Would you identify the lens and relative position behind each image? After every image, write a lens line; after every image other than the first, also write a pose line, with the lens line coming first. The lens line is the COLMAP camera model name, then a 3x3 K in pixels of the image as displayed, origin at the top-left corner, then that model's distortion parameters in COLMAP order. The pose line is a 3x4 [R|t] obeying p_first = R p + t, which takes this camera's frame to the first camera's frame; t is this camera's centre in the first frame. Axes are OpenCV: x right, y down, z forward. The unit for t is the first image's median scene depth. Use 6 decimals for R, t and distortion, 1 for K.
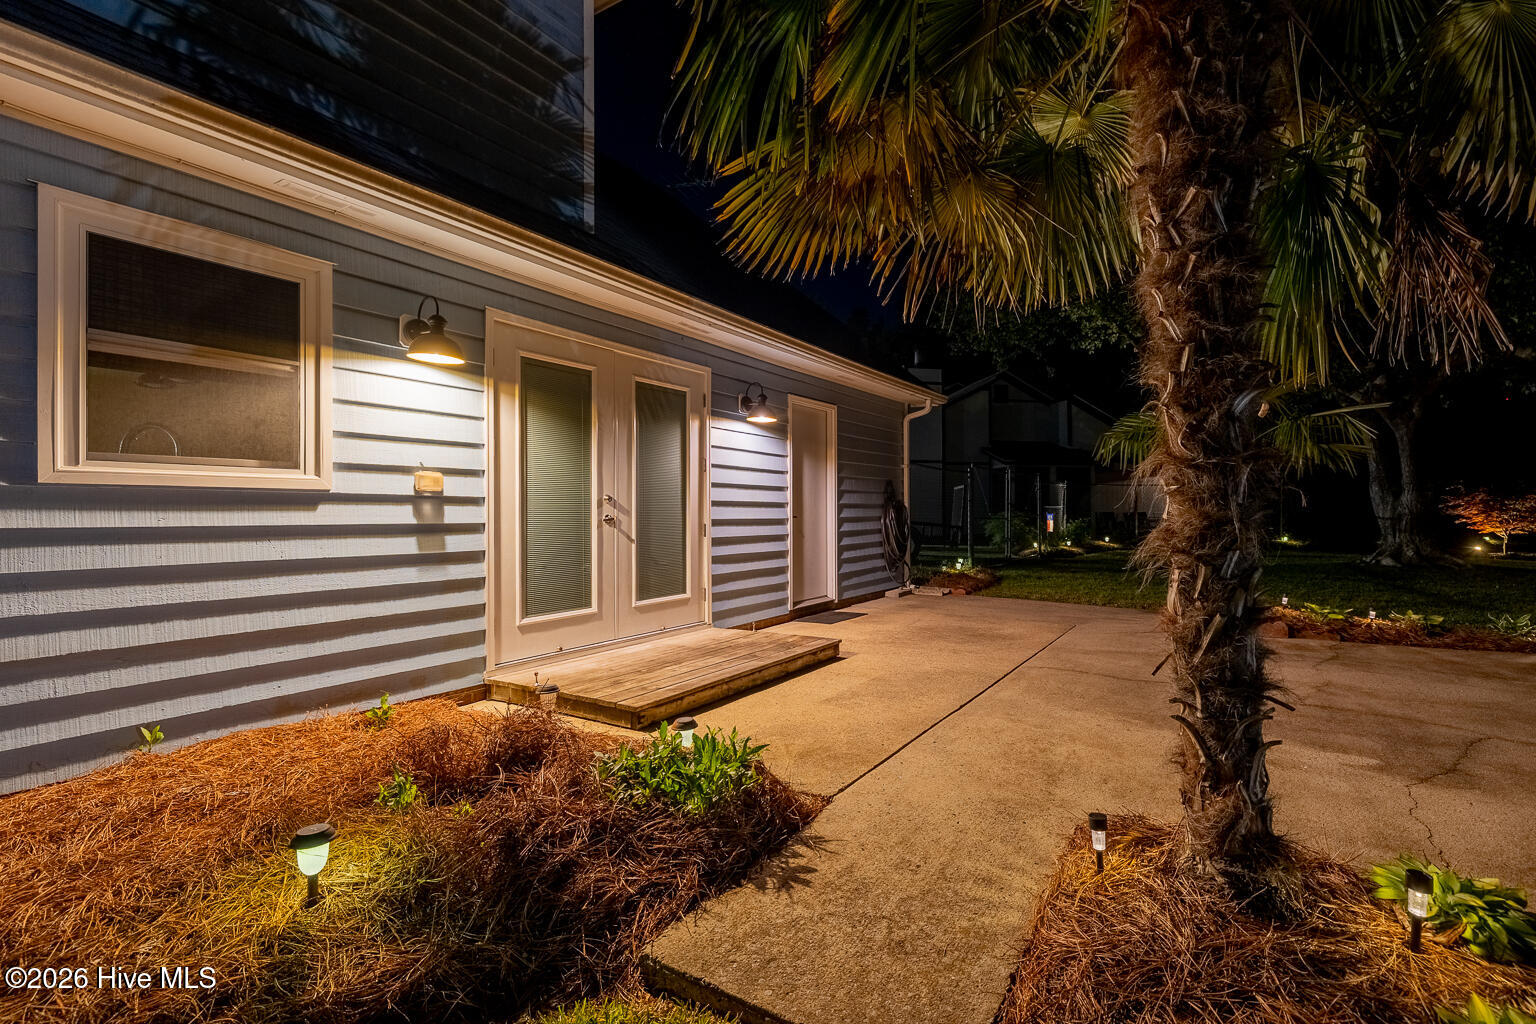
lens RADIAL K [[685.4, 0, 841.5], [0, 685.4, 511.2], [0, 0, 1]] dist [0.001878, 0.000171]
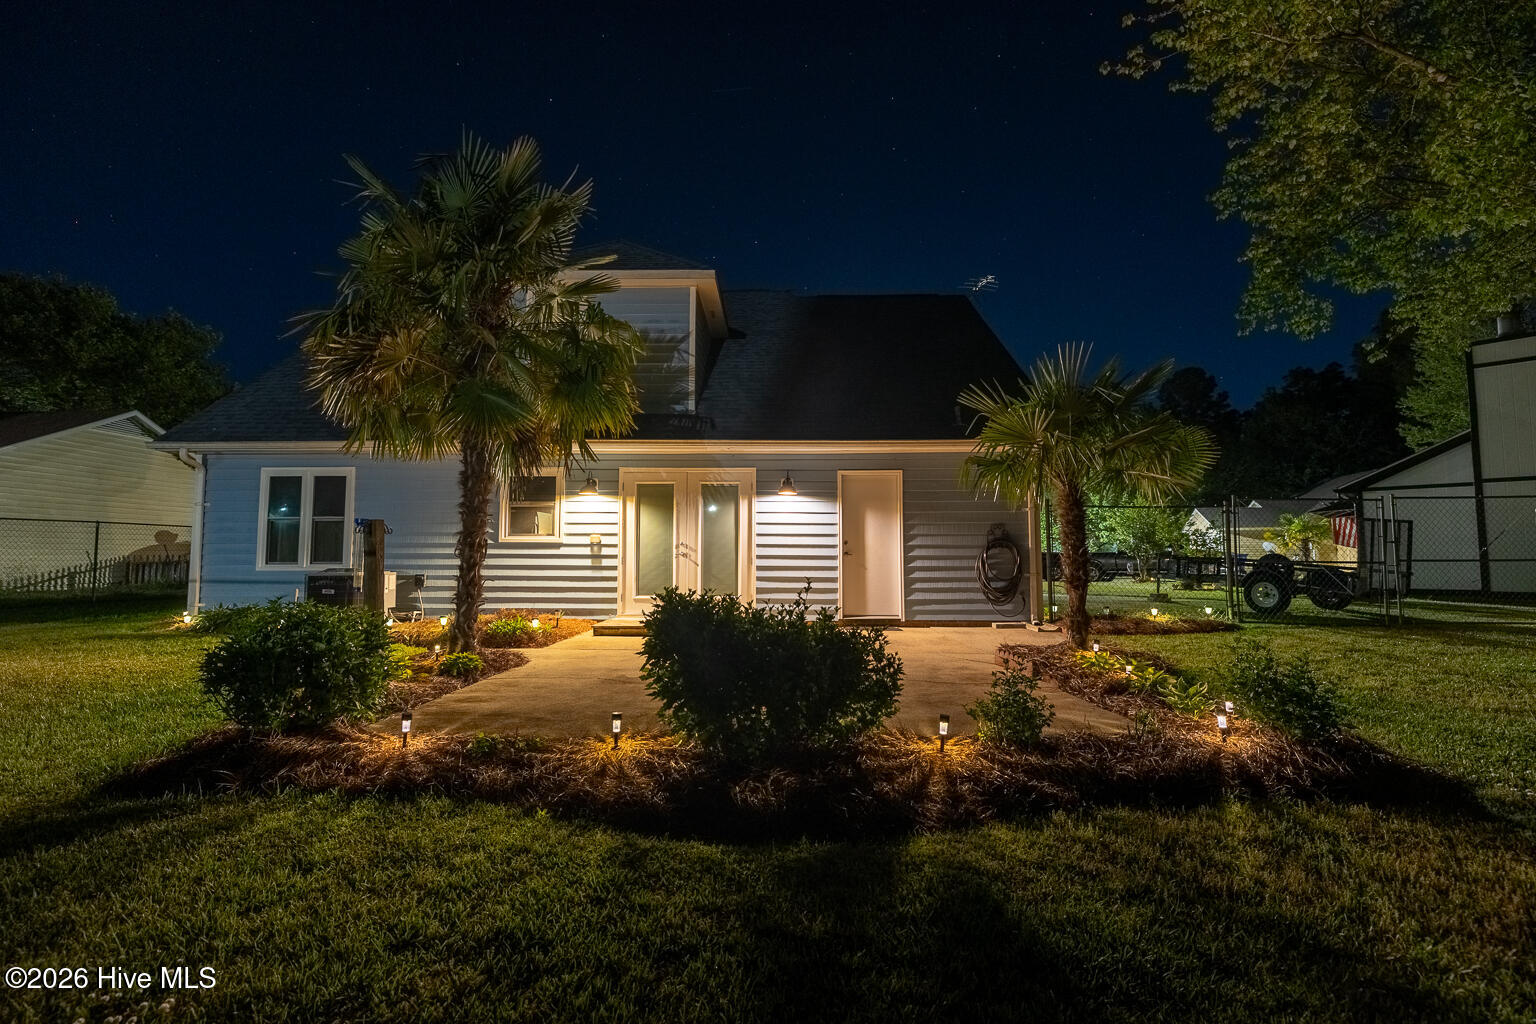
lens RADIAL K [[680.6, 0, 768.0], [0, 680.6, 512.0], [0, 0, 1]] dist [0.000927, 0.000068]
pose [[0.482248, -0.050849, -0.874558, 1.661148], [-0.002859, 0.998217, -0.059615, 0.007682], [0.876030, 0.031249, 0.481243, 0.251314]]
